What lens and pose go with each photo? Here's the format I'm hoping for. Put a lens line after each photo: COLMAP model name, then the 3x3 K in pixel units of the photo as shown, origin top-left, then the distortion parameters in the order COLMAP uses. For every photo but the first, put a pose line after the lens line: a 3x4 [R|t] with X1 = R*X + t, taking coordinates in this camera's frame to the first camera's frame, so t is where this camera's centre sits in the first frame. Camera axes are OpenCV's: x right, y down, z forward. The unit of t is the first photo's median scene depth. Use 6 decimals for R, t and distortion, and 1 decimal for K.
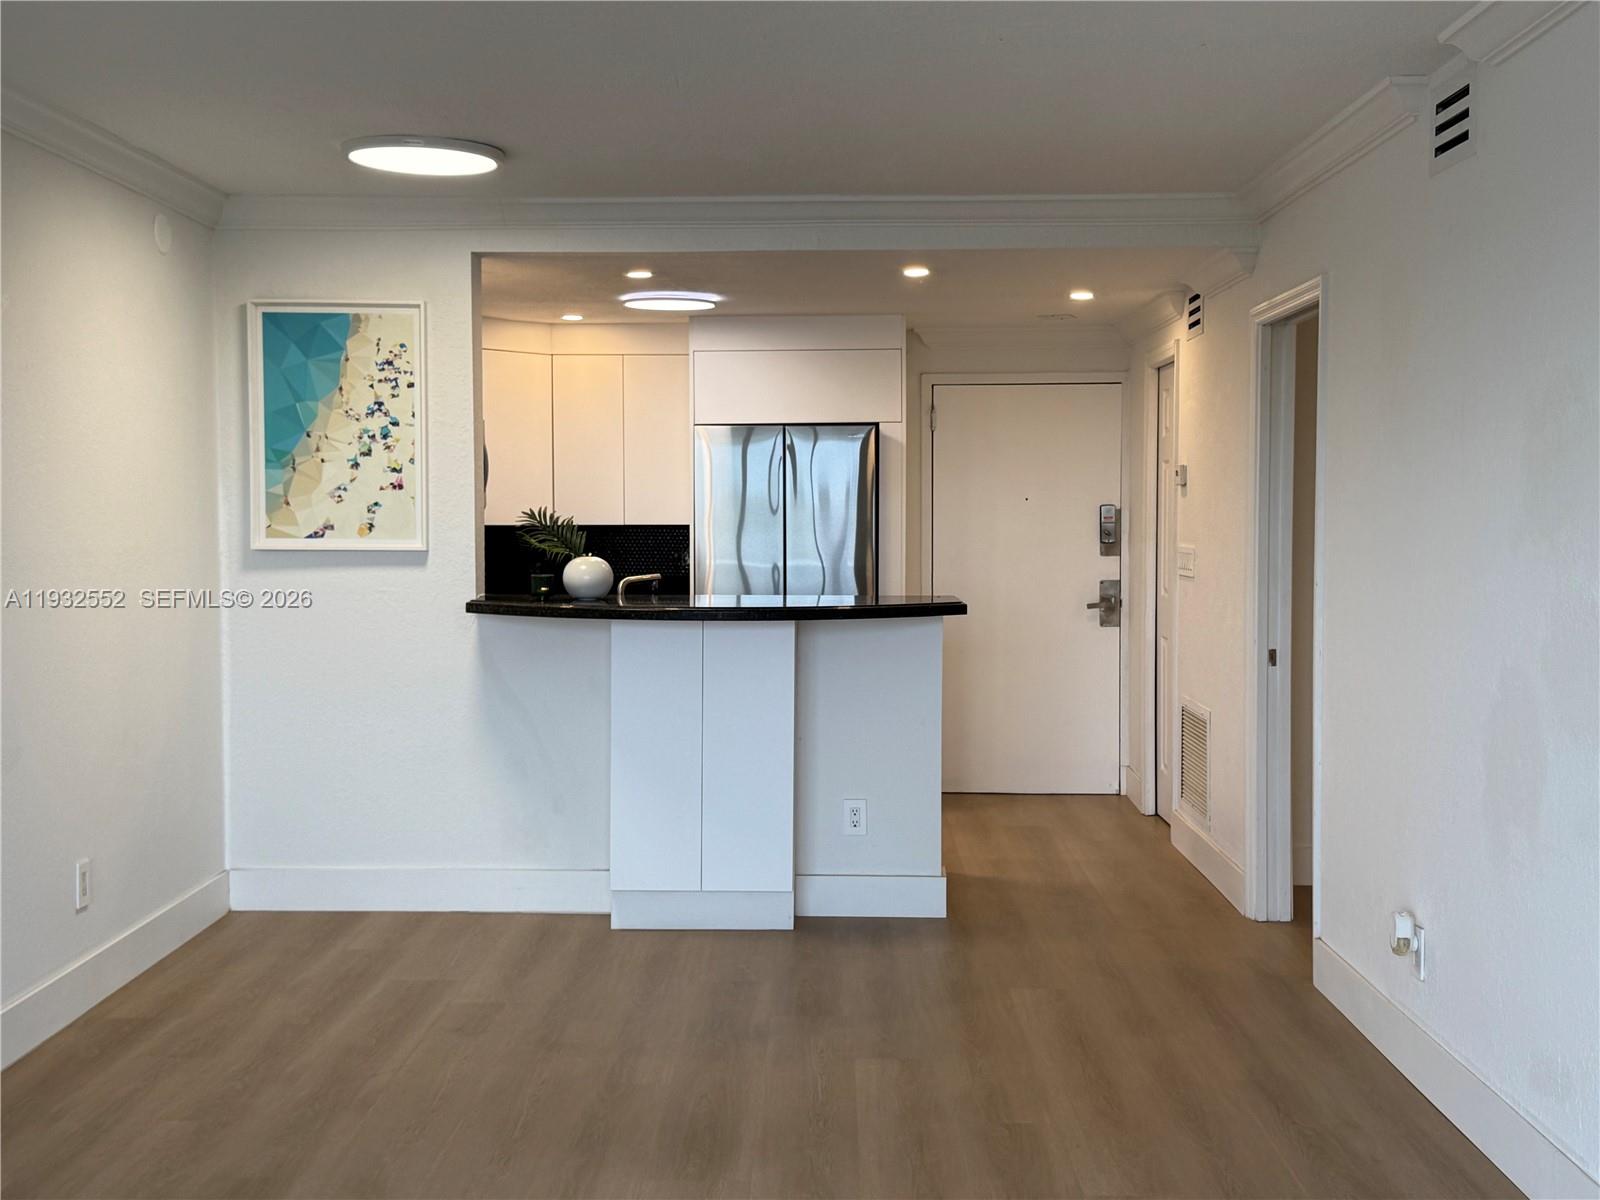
lens RADIAL K [[1752.7, 0, 795.8], [0, 1752.7, 605.4], [0, 0, 1]] dist [0.098698, 0.000000]
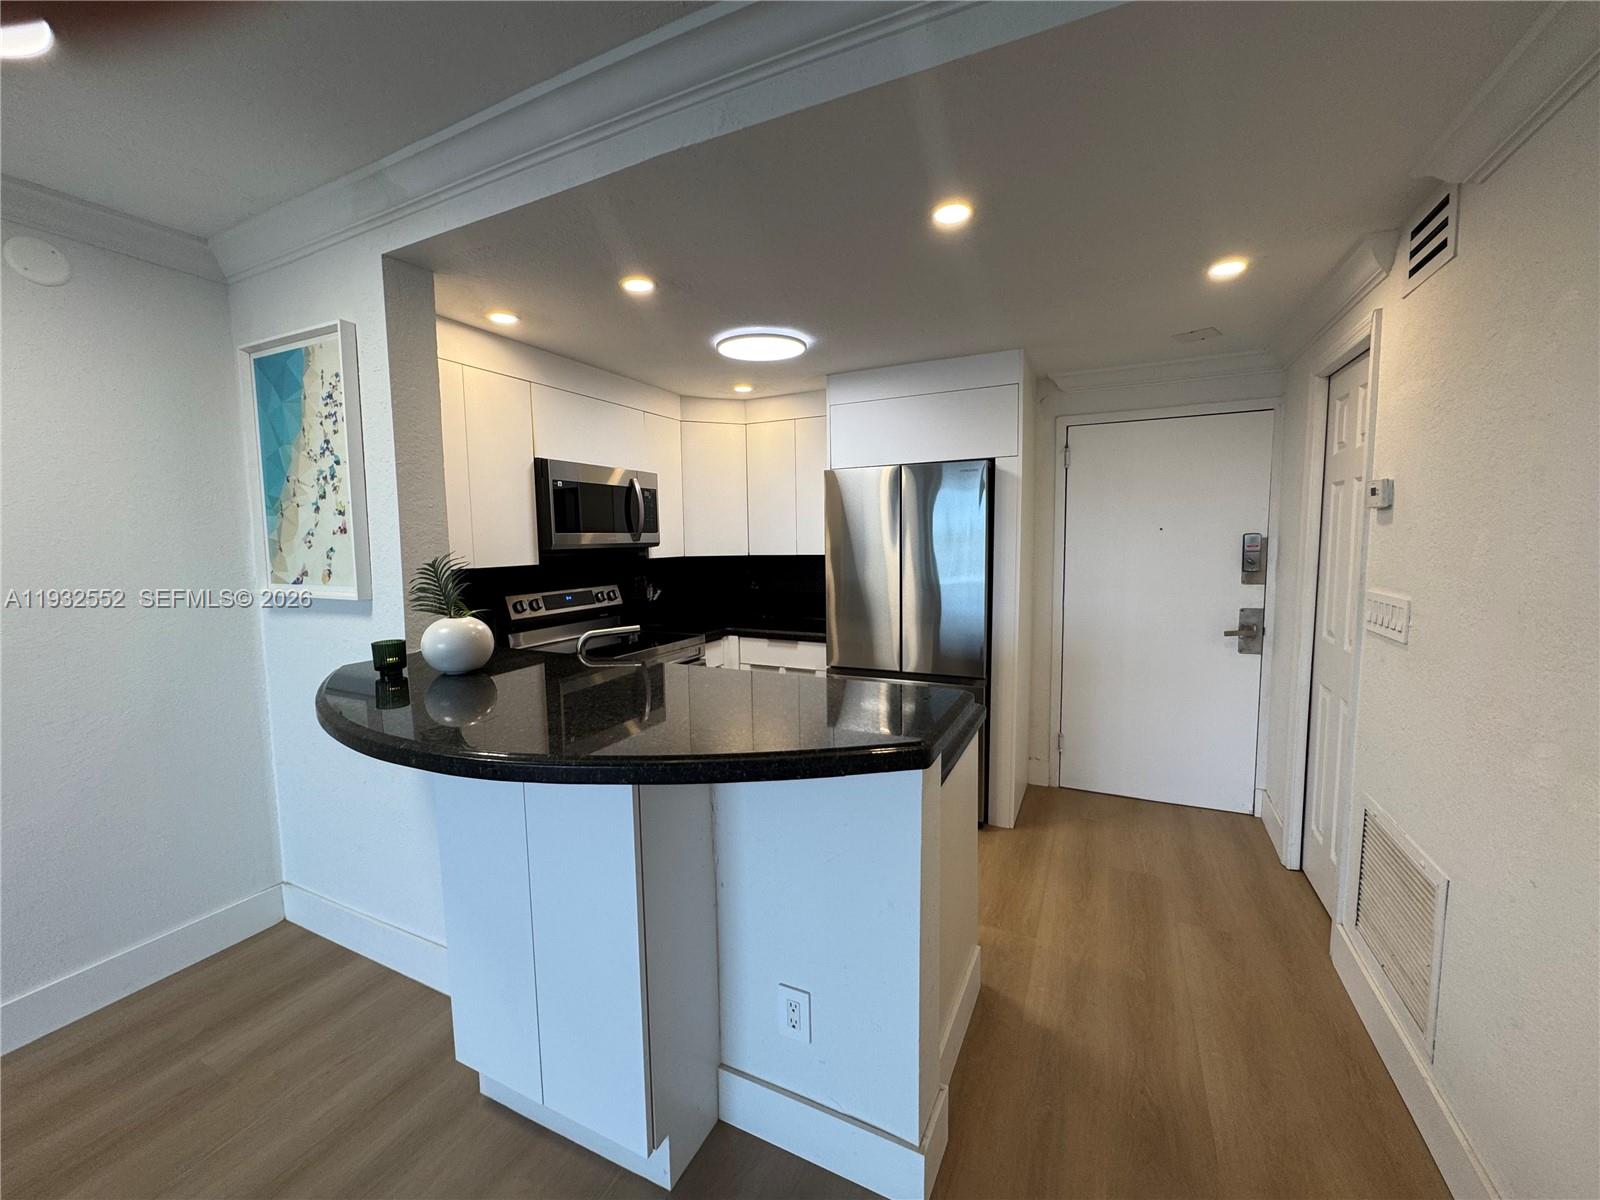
lens RADIAL K [[641.6, 0, 801.7], [0, 641.6, 599.4], [0, 0, 1]] dist [-0.004863, 0.000330]
pose [[0.910566, 0.028177, -0.412402, 0.133609], [-0.008856, 0.998775, 0.048687, -0.049632], [0.413268, -0.040681, 0.909700, 0.788814]]
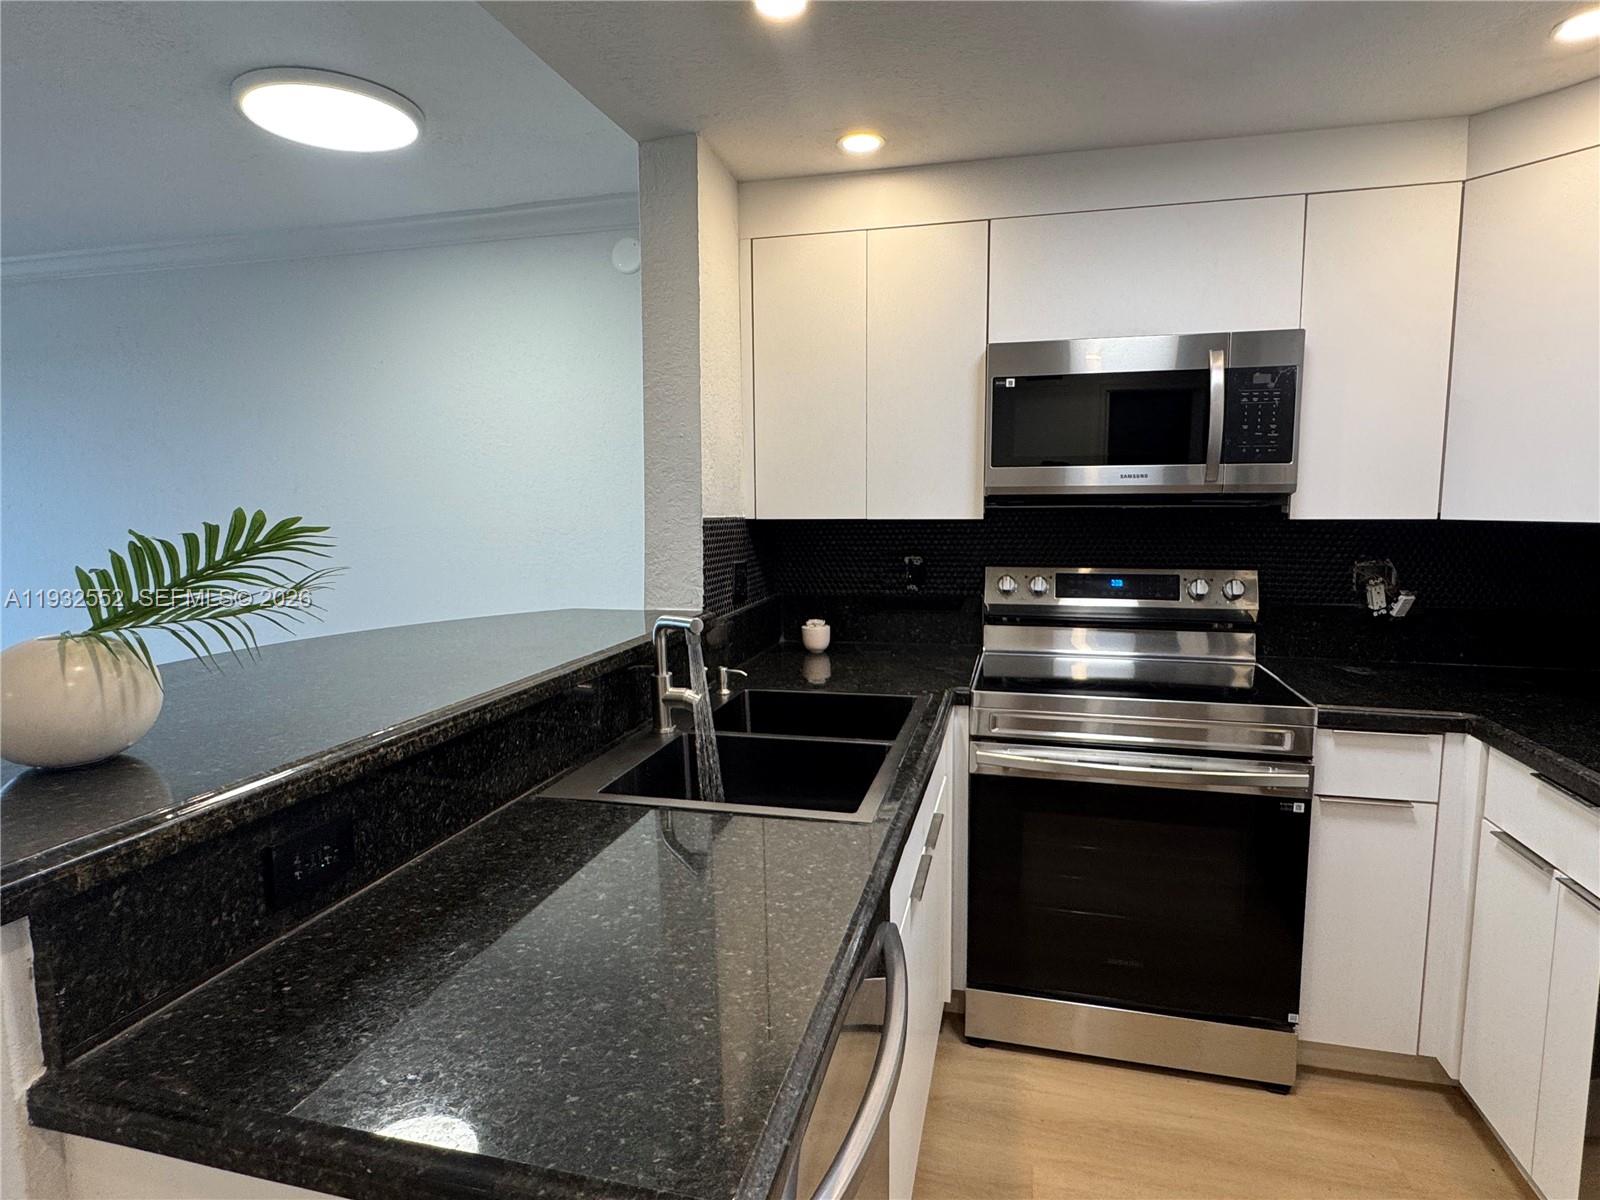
lens RADIAL K [[880.2, 0, 801.7], [0, 880.2, 592.1], [0, 0, 1]] dist [0.004537, -0.001273]
pose [[-0.221470, 0.107539, -0.969219, 0.173021], [-0.047080, 0.991563, 0.120776, -0.062142], [0.974030, 0.072380, -0.214539, 1.149702]]
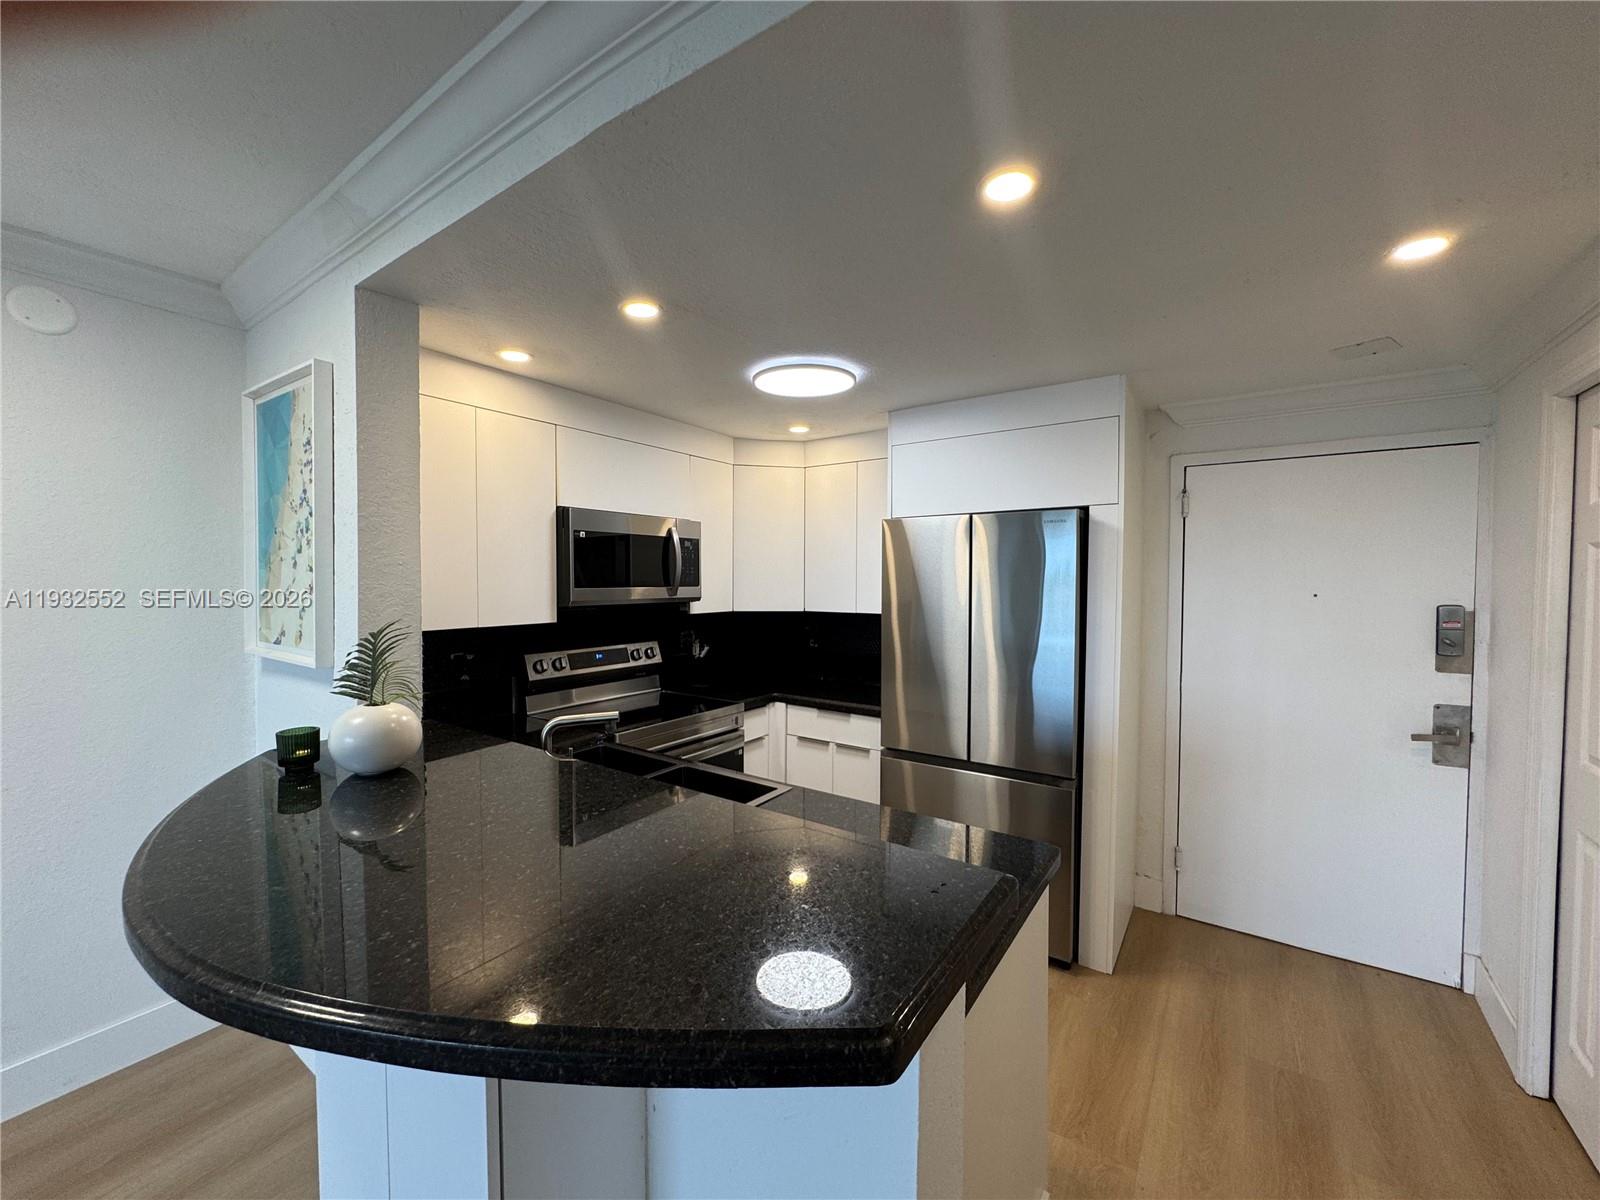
lens RADIAL K [[641.6, 0, 801.1], [0, 641.6, 598.3], [0, 0, 1]] dist [-0.004863, 0.000330]
pose [[0.835594, 0.021828, -0.548913, 0.133609], [-0.033963, 0.999352, -0.011961, -0.067029], [0.548296, 0.028637, 0.835794, 0.870692]]
